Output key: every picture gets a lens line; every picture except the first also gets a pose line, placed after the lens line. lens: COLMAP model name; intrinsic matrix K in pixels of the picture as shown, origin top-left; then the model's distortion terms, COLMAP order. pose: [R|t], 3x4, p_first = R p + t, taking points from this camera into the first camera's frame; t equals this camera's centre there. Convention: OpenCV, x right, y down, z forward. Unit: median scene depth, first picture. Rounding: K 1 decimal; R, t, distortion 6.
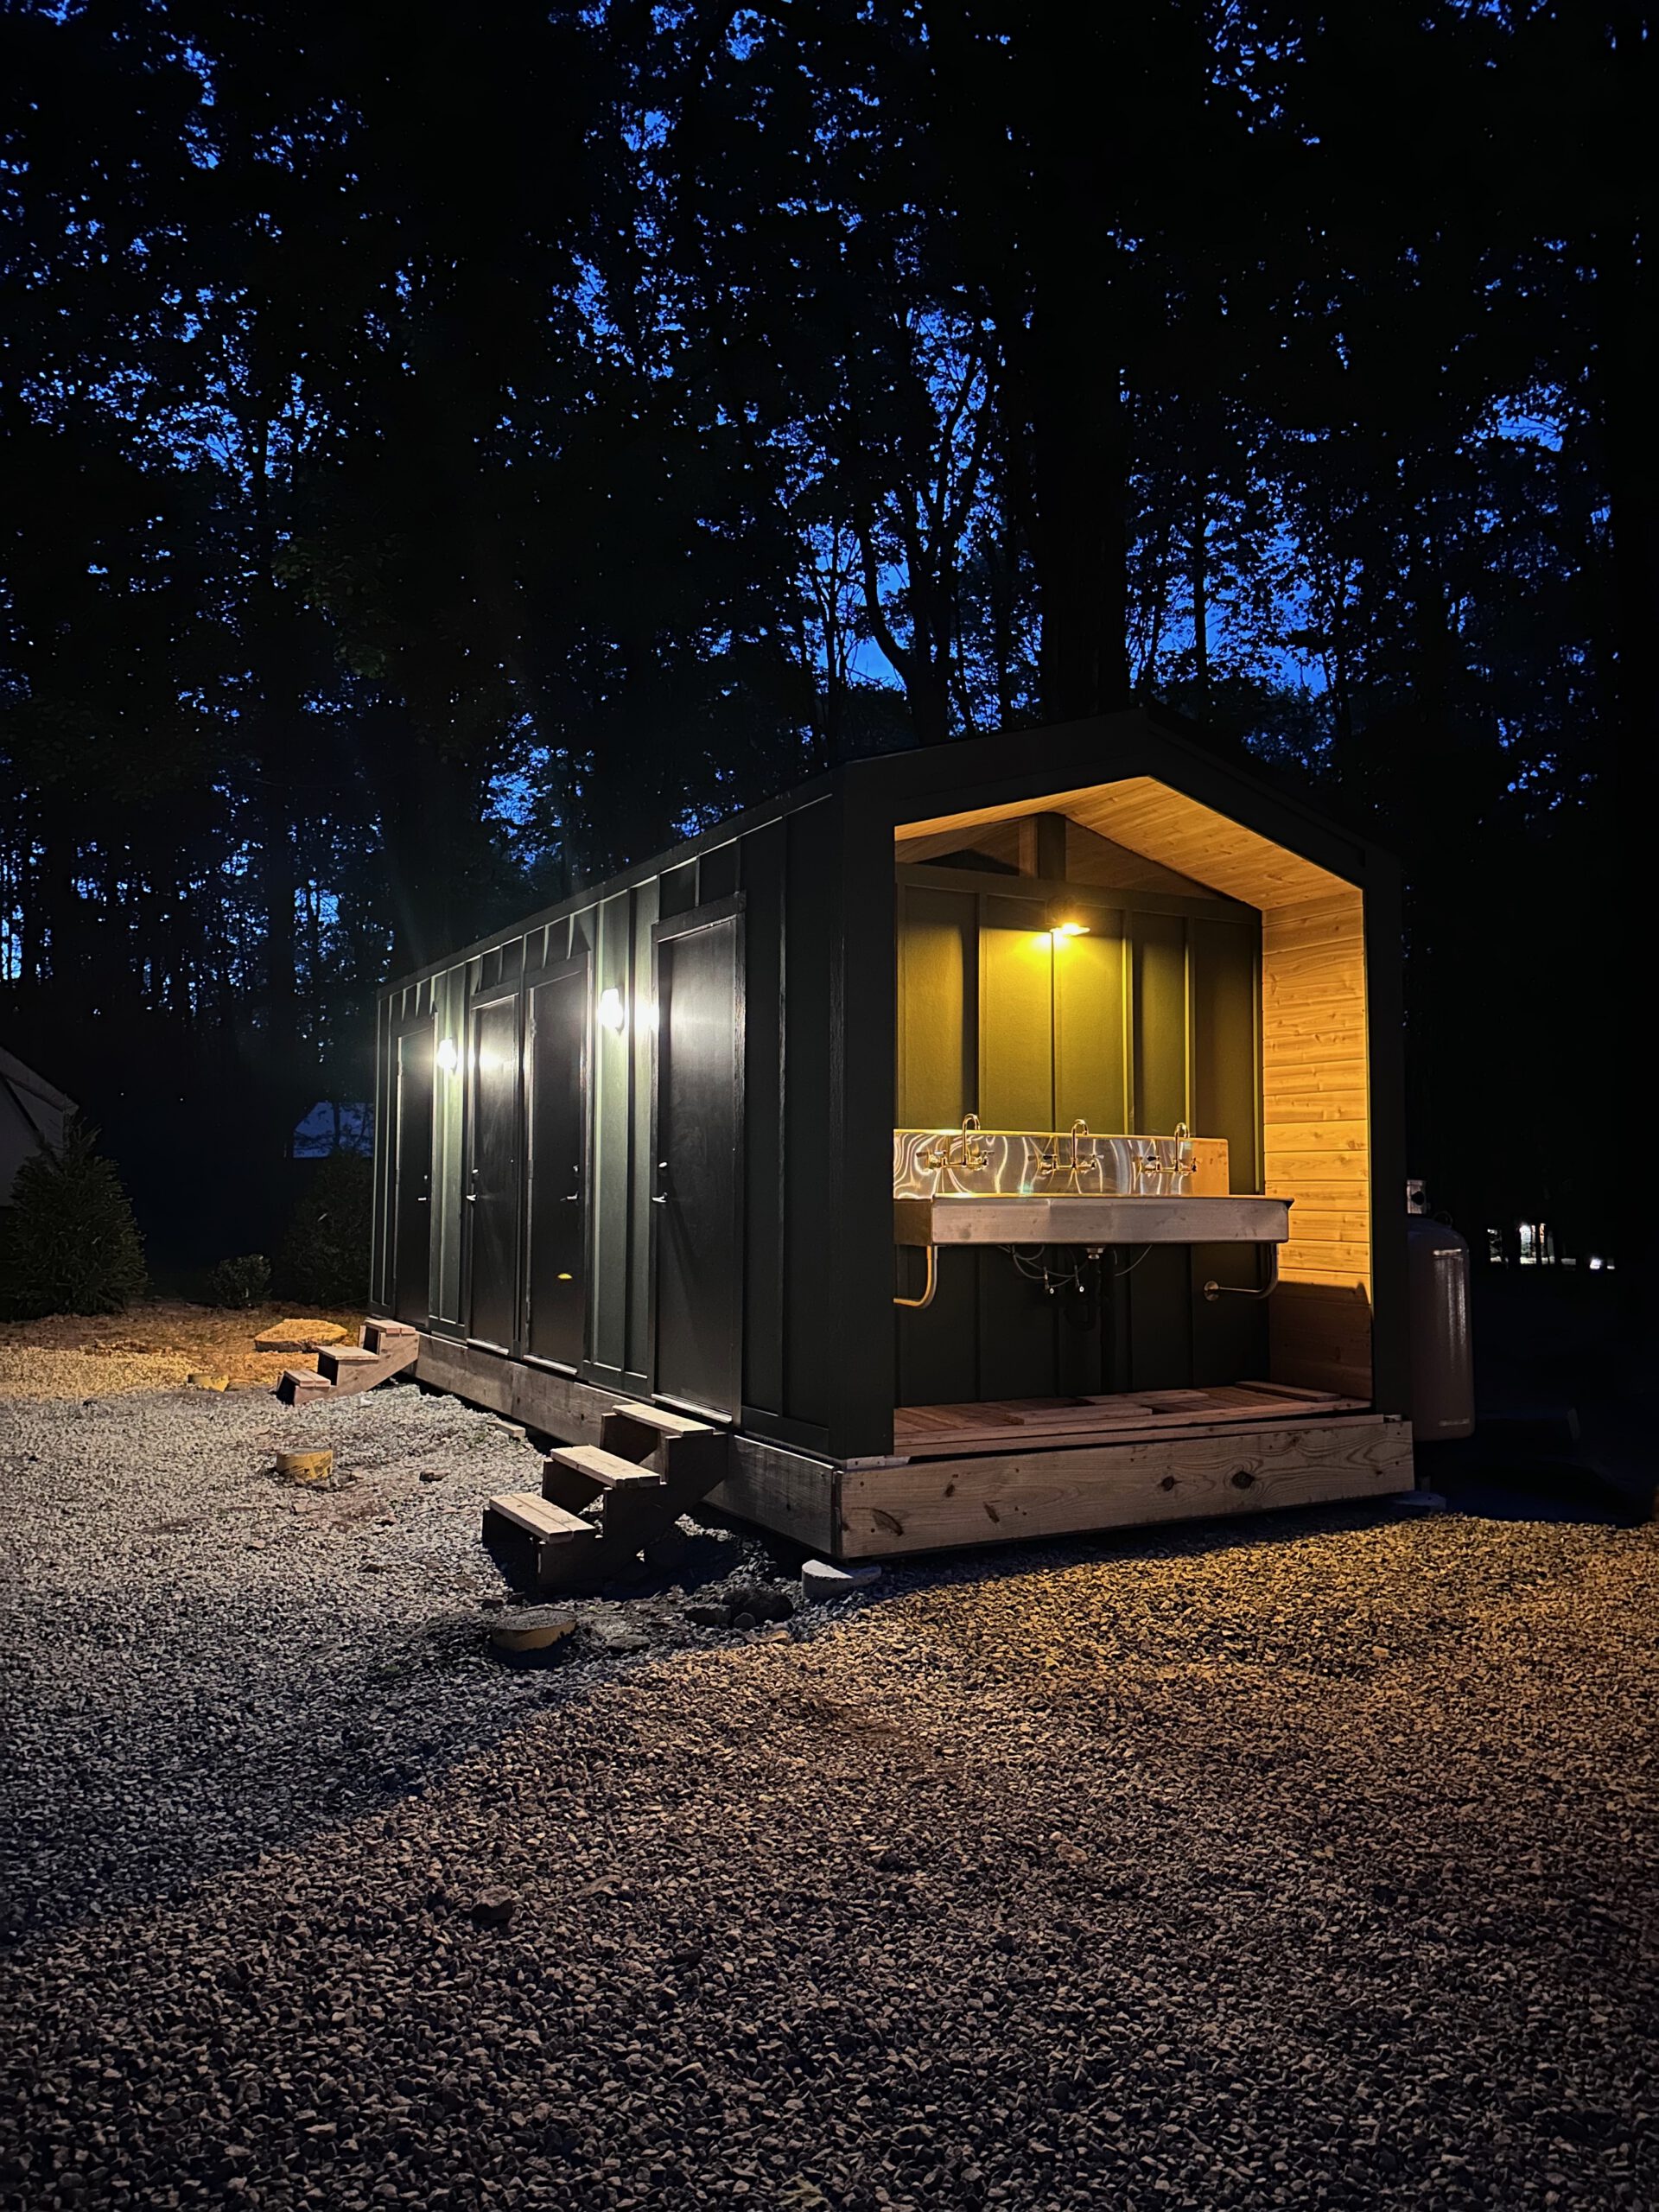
lens RADIAL K [[1563.9, 0, 826.5], [0, 1563.9, 1103.2], [0, 0, 1]] dist [-0.008680, -0.002040]
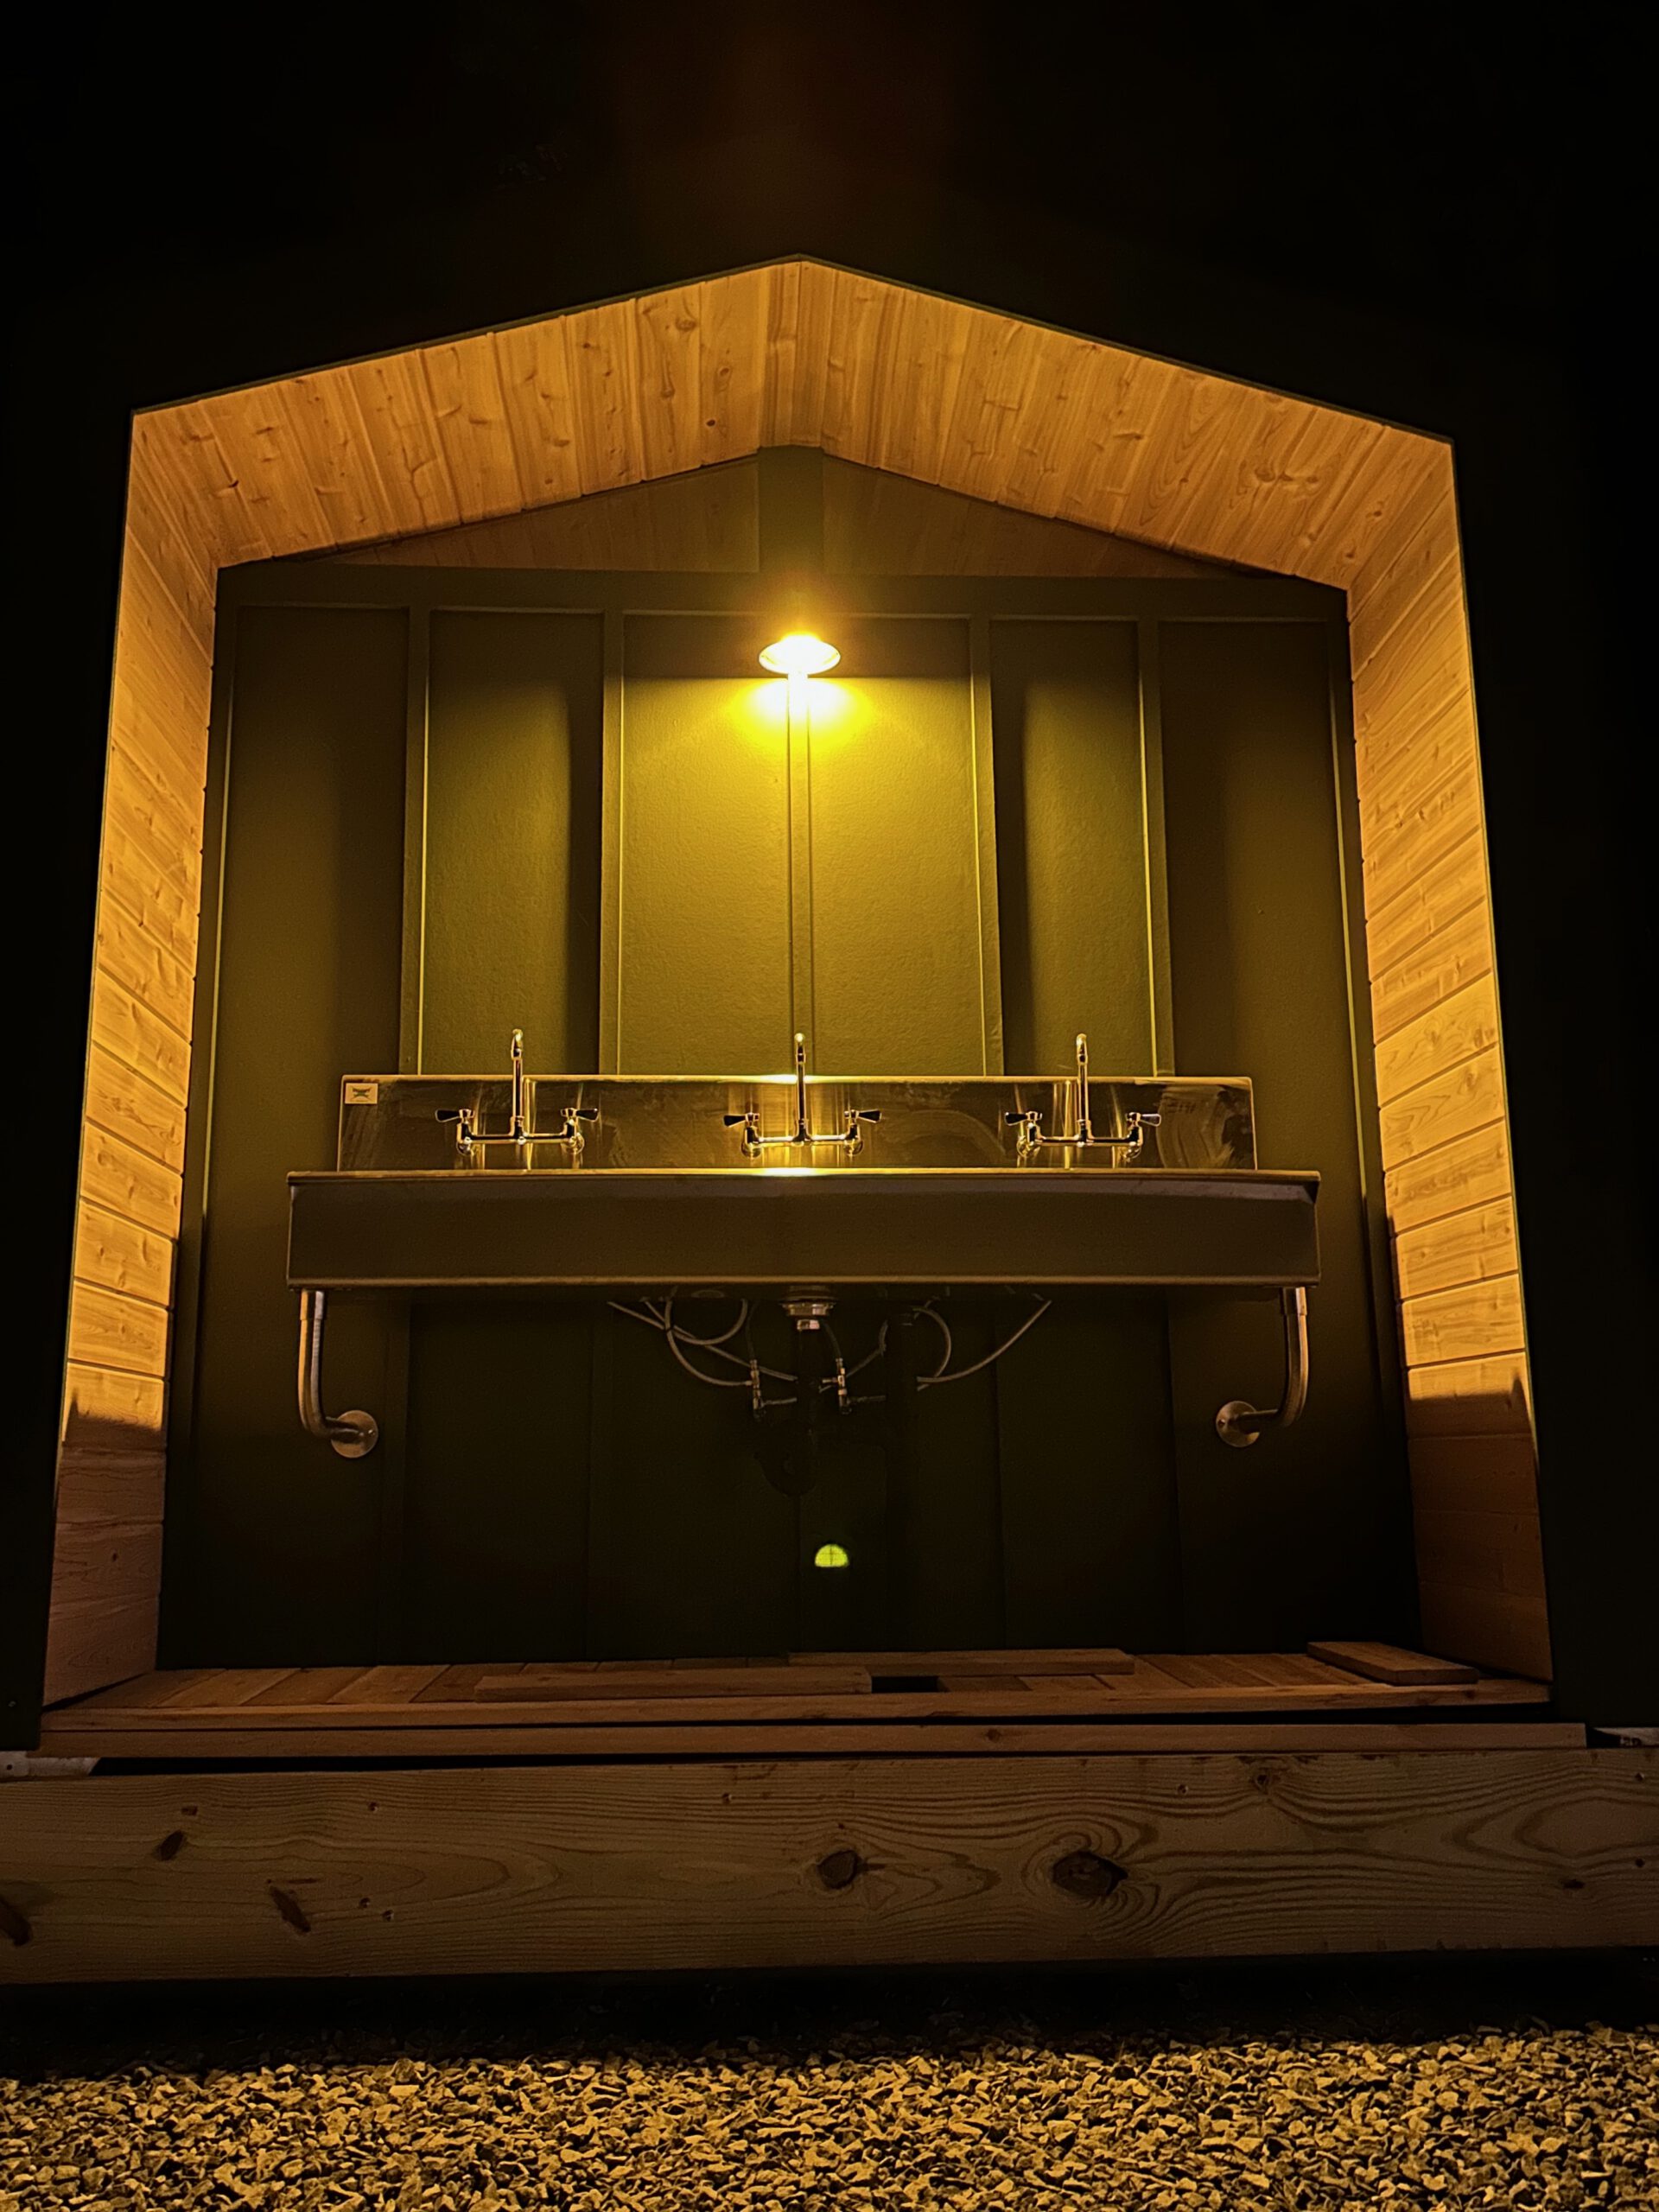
lens RADIAL K [[1867.0, 0, 831.2], [0, 1867.0, 1101.8], [0, 0, 1]] dist [0.001571, -0.011451]
pose [[0.908559, -0.092596, -0.407366, 0.387137], [0.040333, 0.990014, -0.135078, 0.103948], [0.415806, 0.106296, 0.903220, 0.498978]]
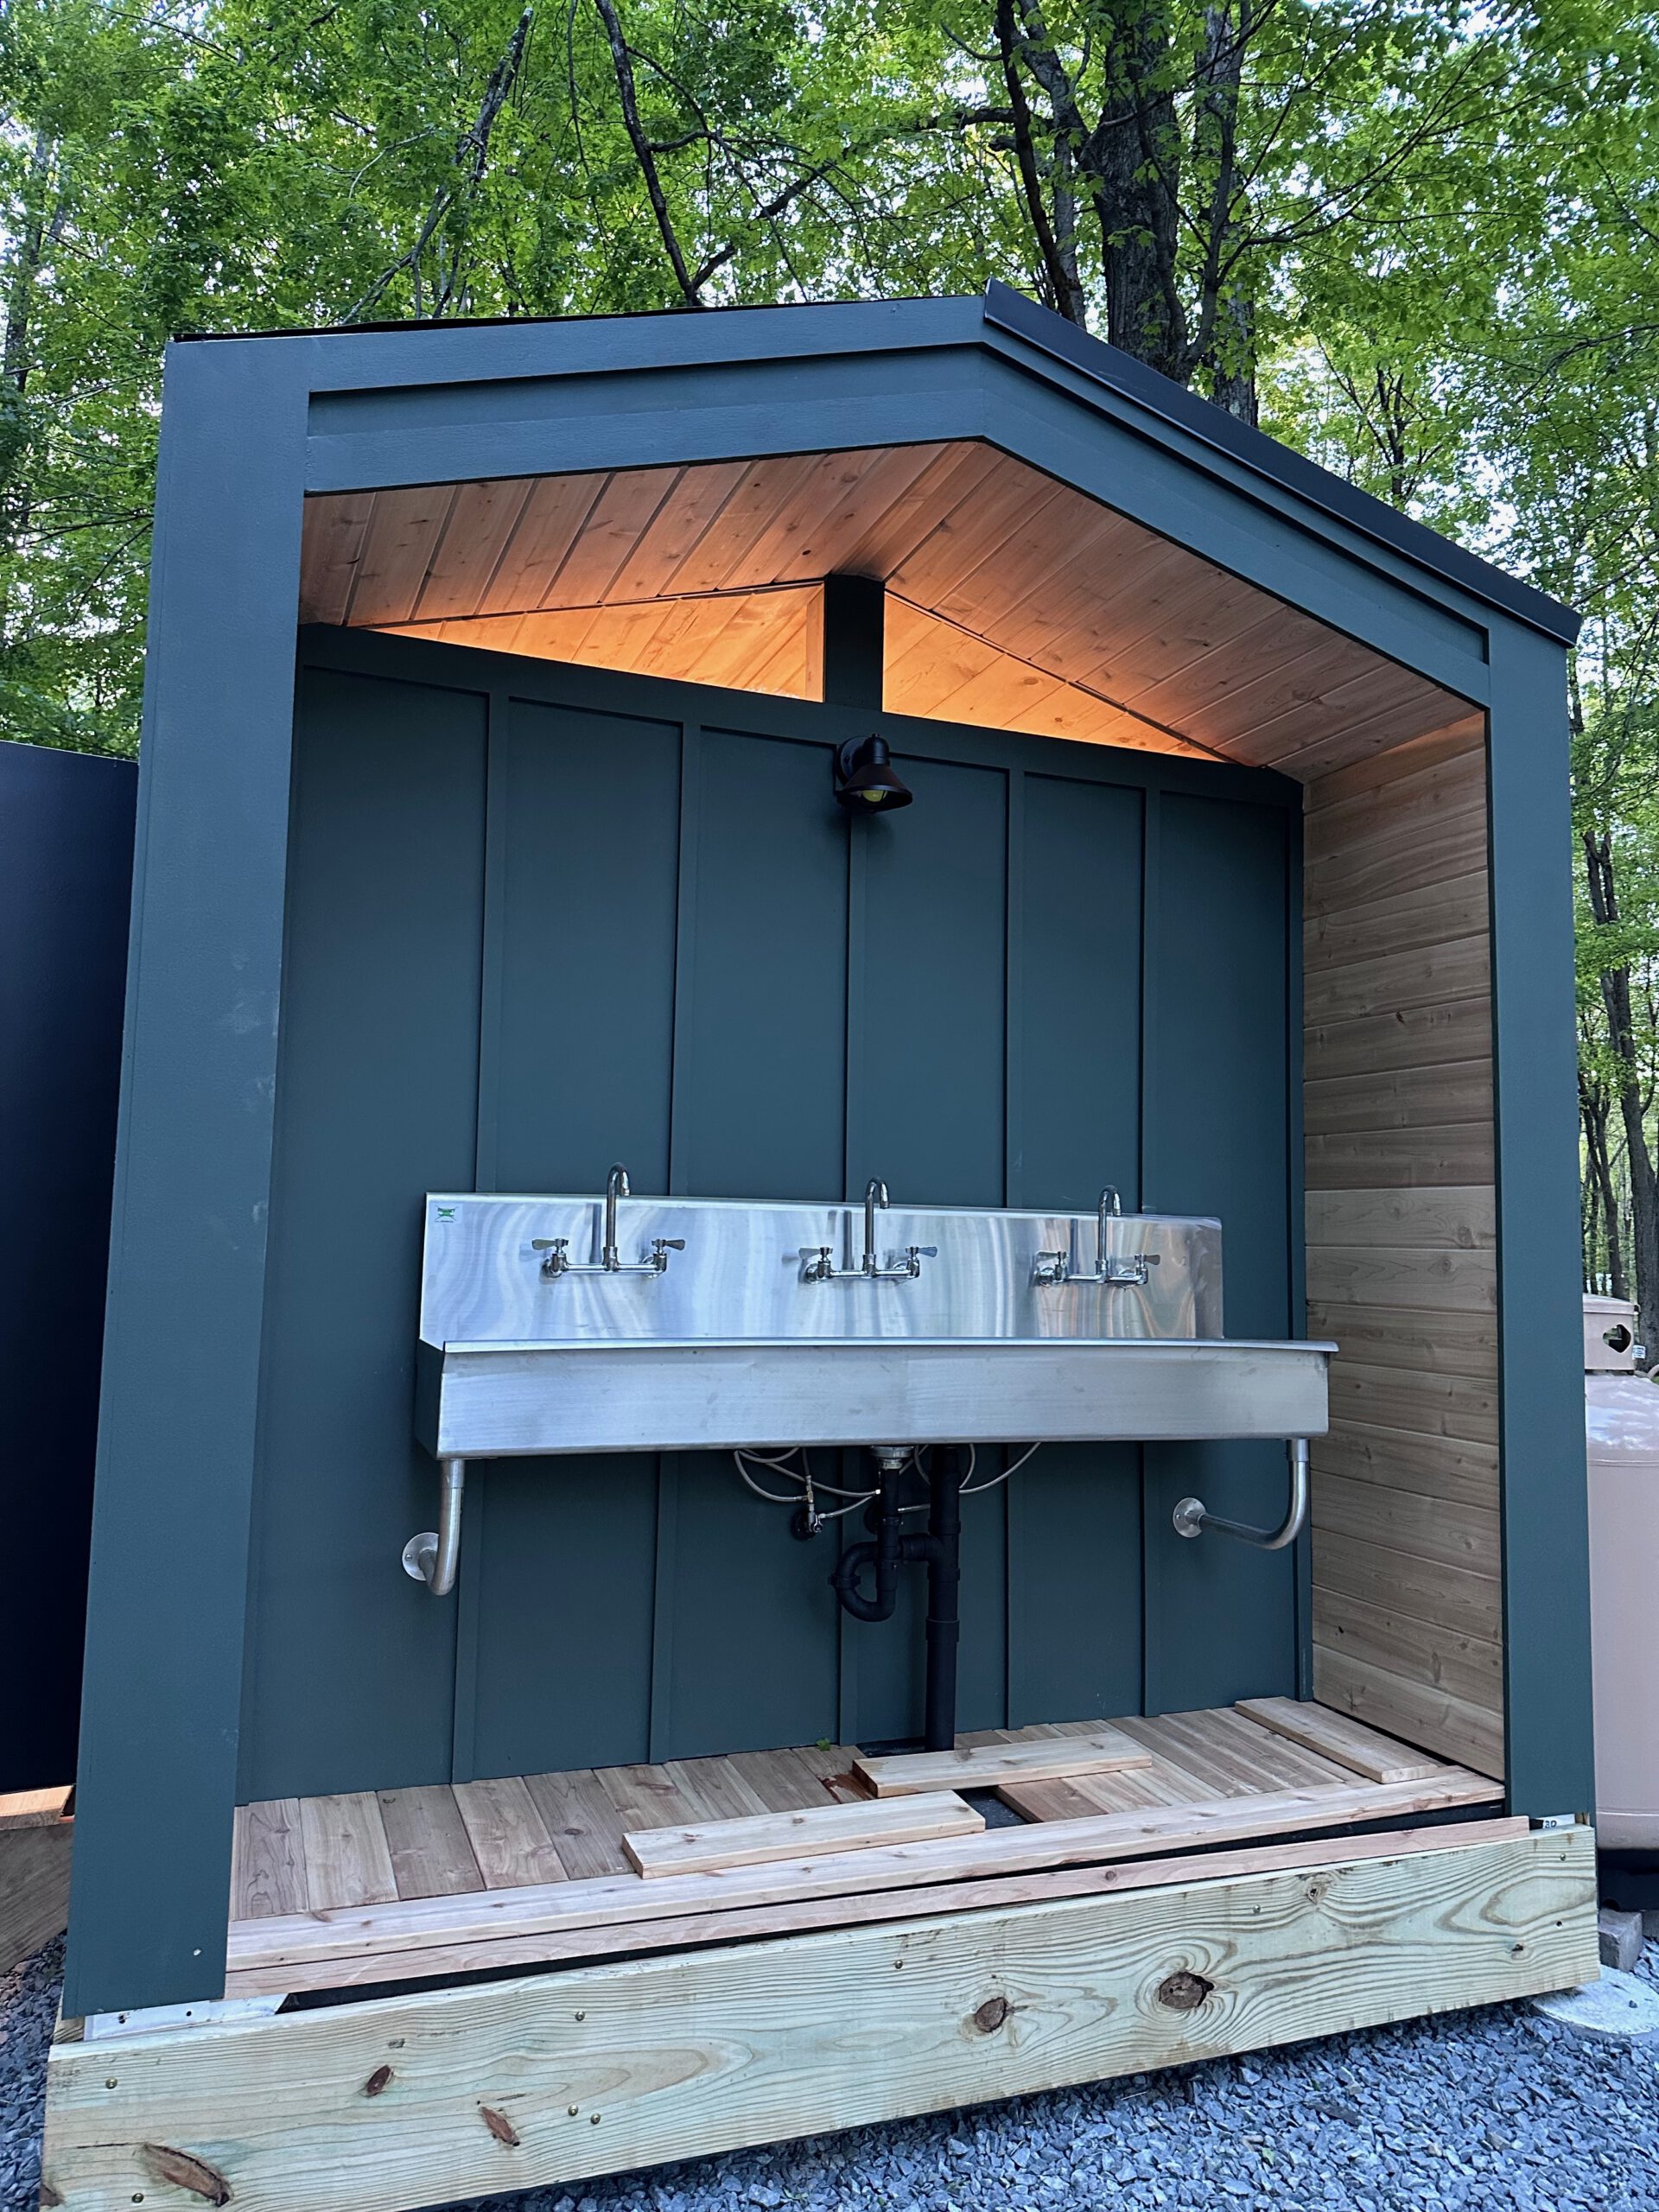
lens RADIAL K [[1563.9, 0, 830.5], [0, 1563.9, 1111.6], [0, 0, 1]] dist [-0.008680, -0.002040]
pose [[0.991850, 0.008070, -0.127157, 0.205983], [-0.010876, 0.999712, -0.021391, 0.000542], [0.126947, 0.022600, 0.991652, 0.503349]]
